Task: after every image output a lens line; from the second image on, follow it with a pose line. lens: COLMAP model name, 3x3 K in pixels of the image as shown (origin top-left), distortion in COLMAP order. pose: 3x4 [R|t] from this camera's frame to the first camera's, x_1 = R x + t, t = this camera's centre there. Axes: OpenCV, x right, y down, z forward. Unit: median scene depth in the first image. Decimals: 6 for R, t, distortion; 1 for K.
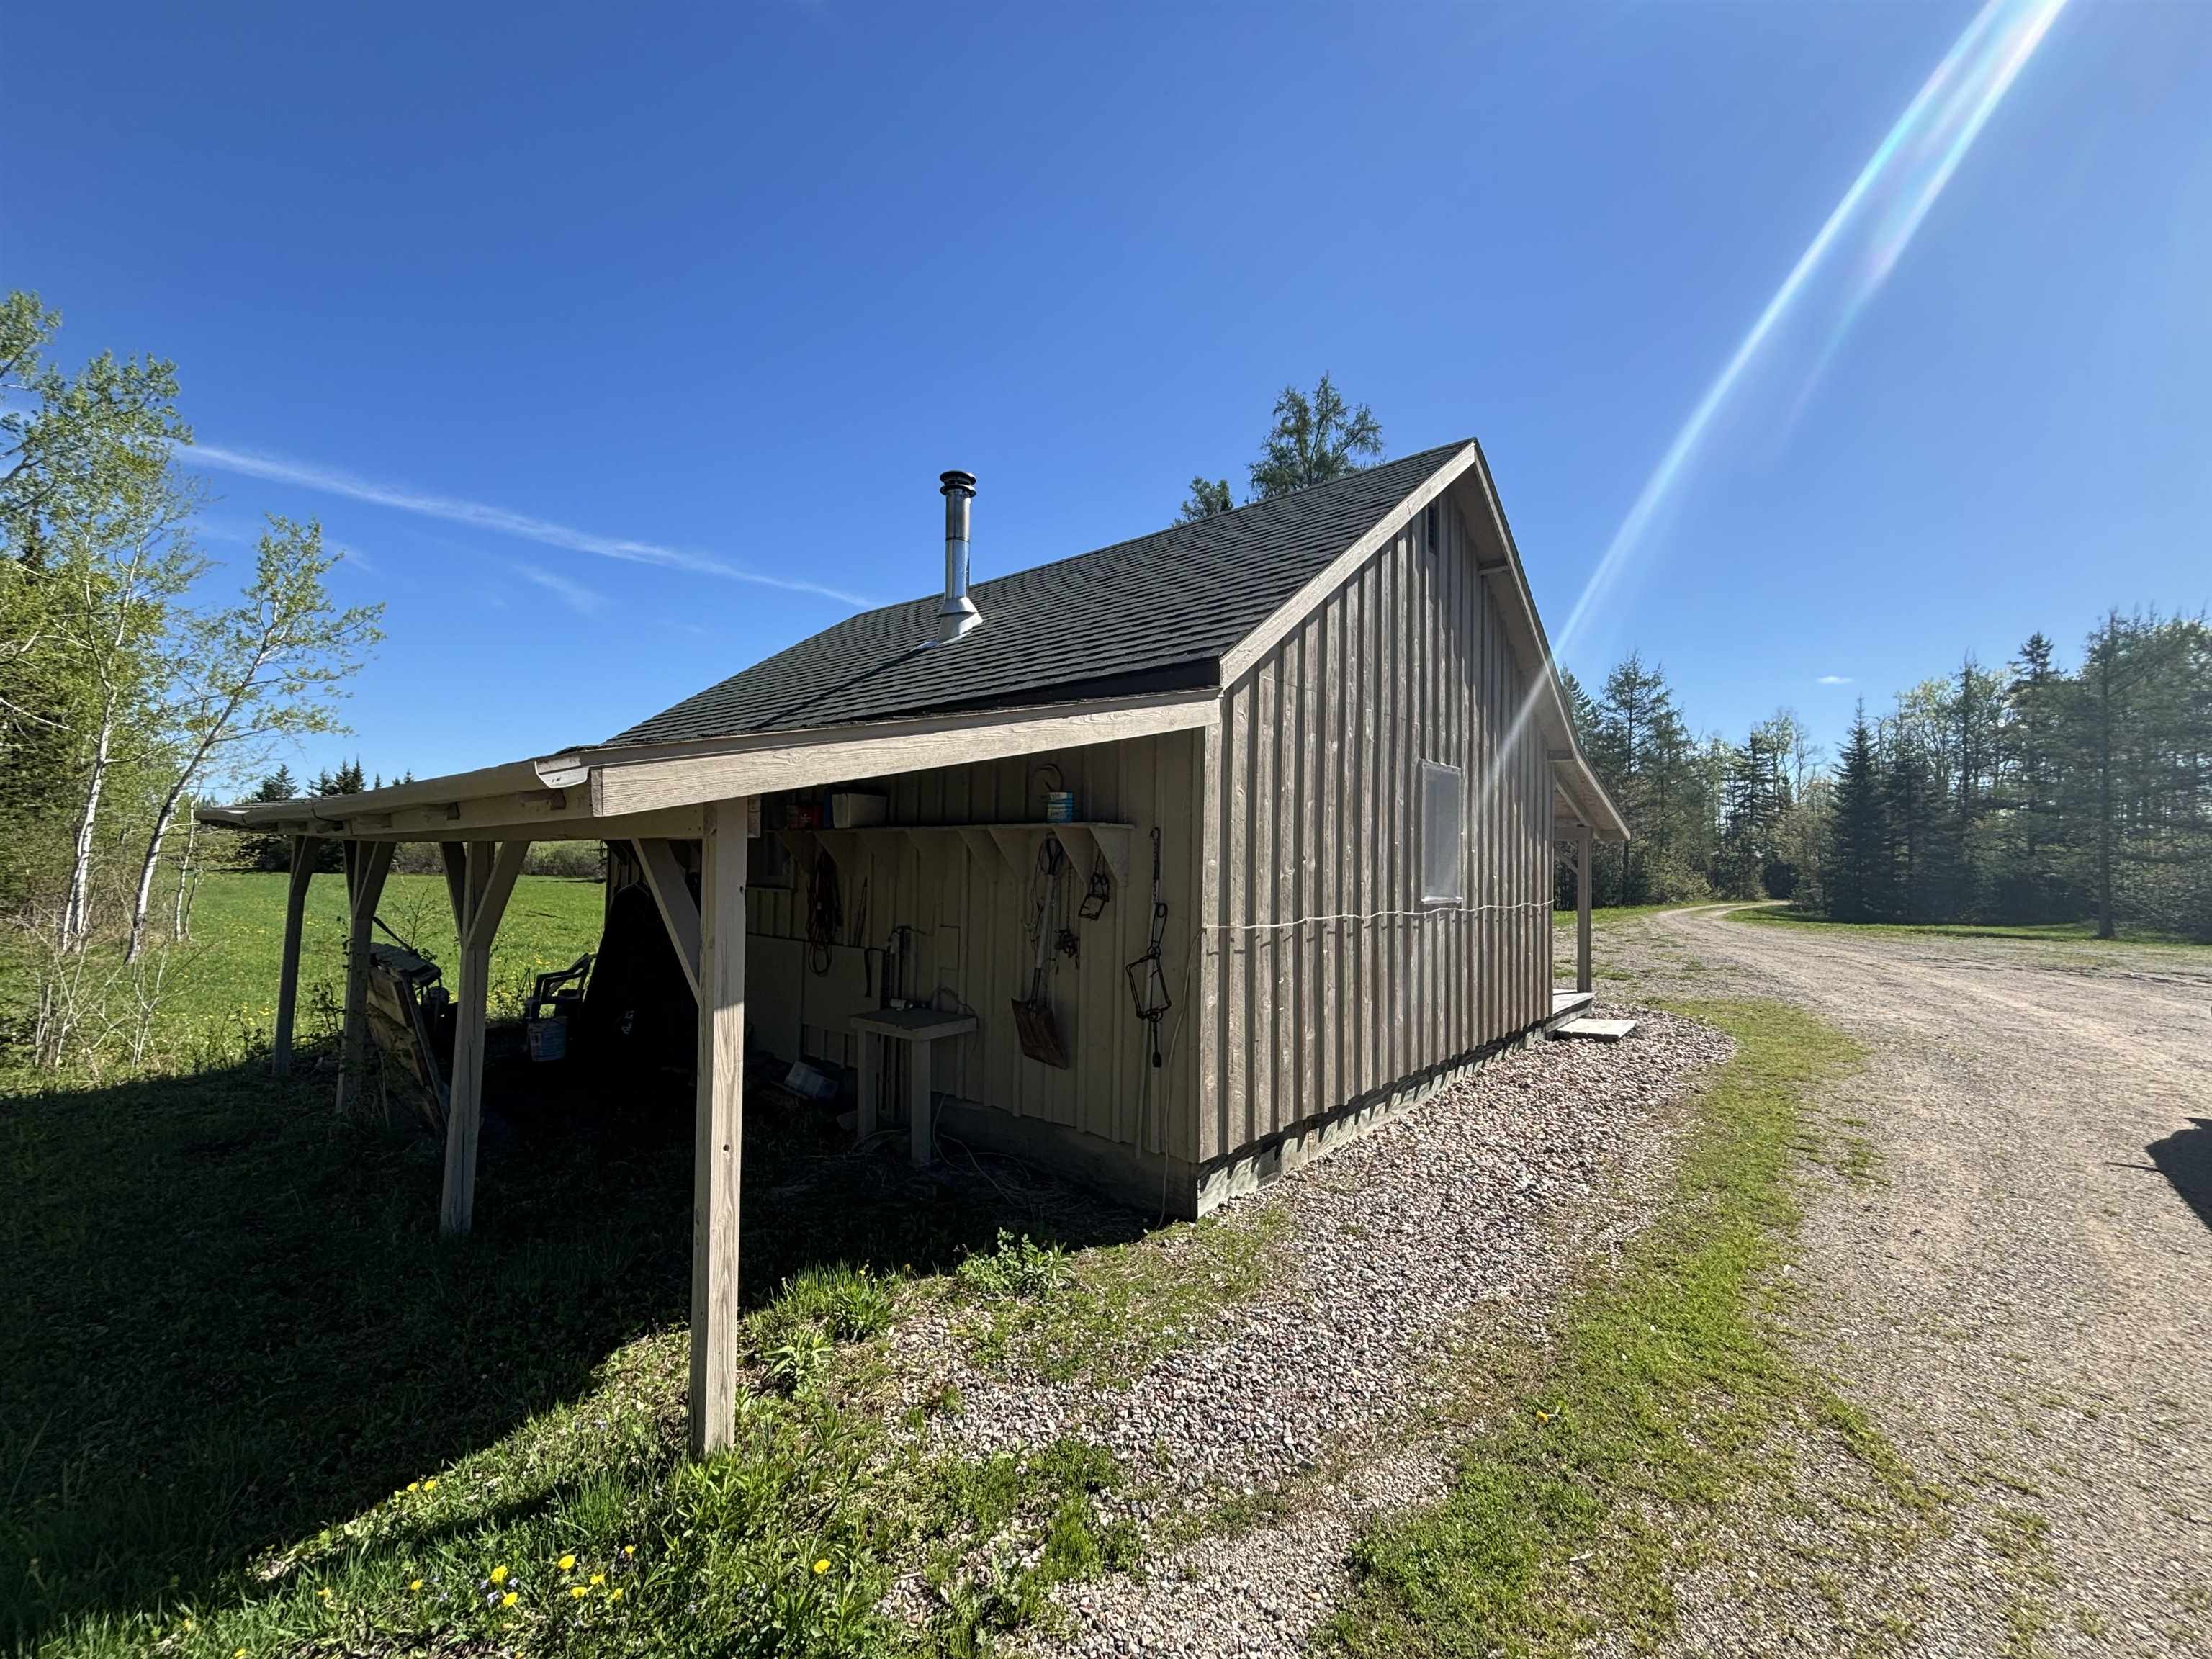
lens RADIAL K [[893.0, 0, 1105.4], [0, 893.0, 824.8], [0, 0, 1]] dist [0.001445, -0.000015]
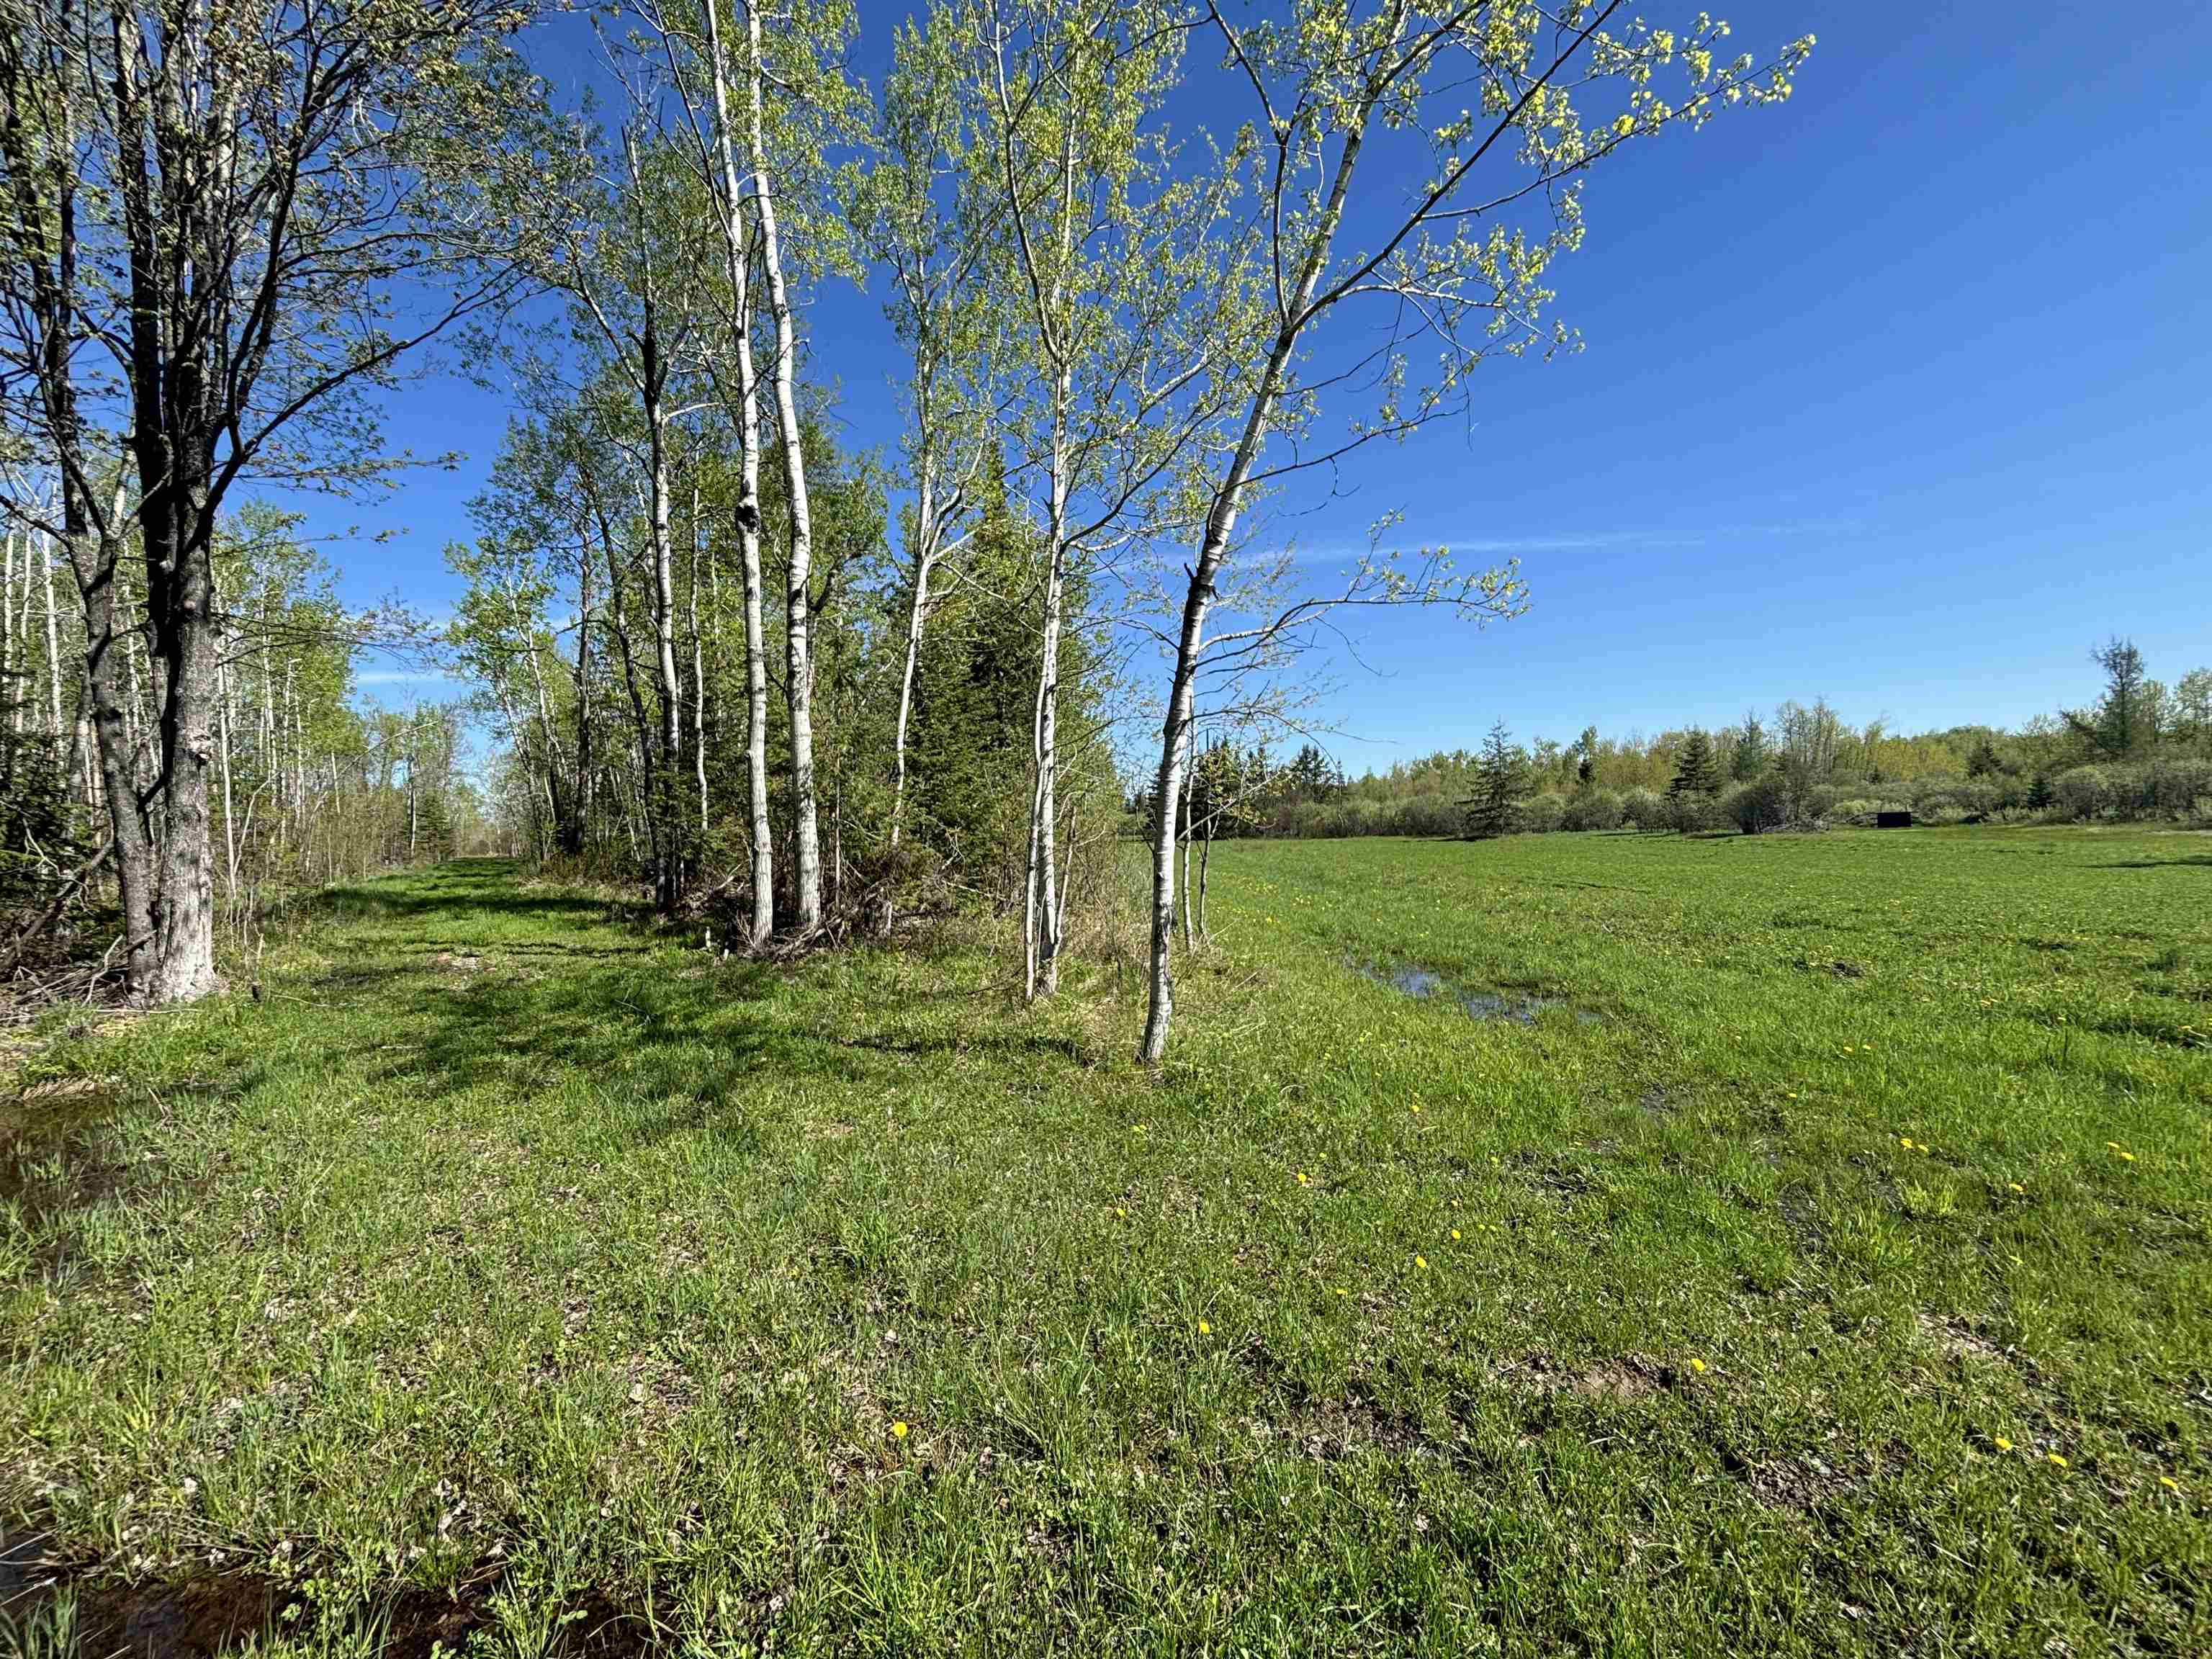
lens RADIAL K [[893.0, 0, 1105.6], [0, 893.0, 836.2], [0, 0, 1]] dist [0.001445, -0.000015]
pose [[0.698448, -0.033339, -0.714884, -0.832078], [0.063624, 0.997852, 0.015625, 0.065894], [0.712827, -0.056397, 0.699069, 0.732203]]
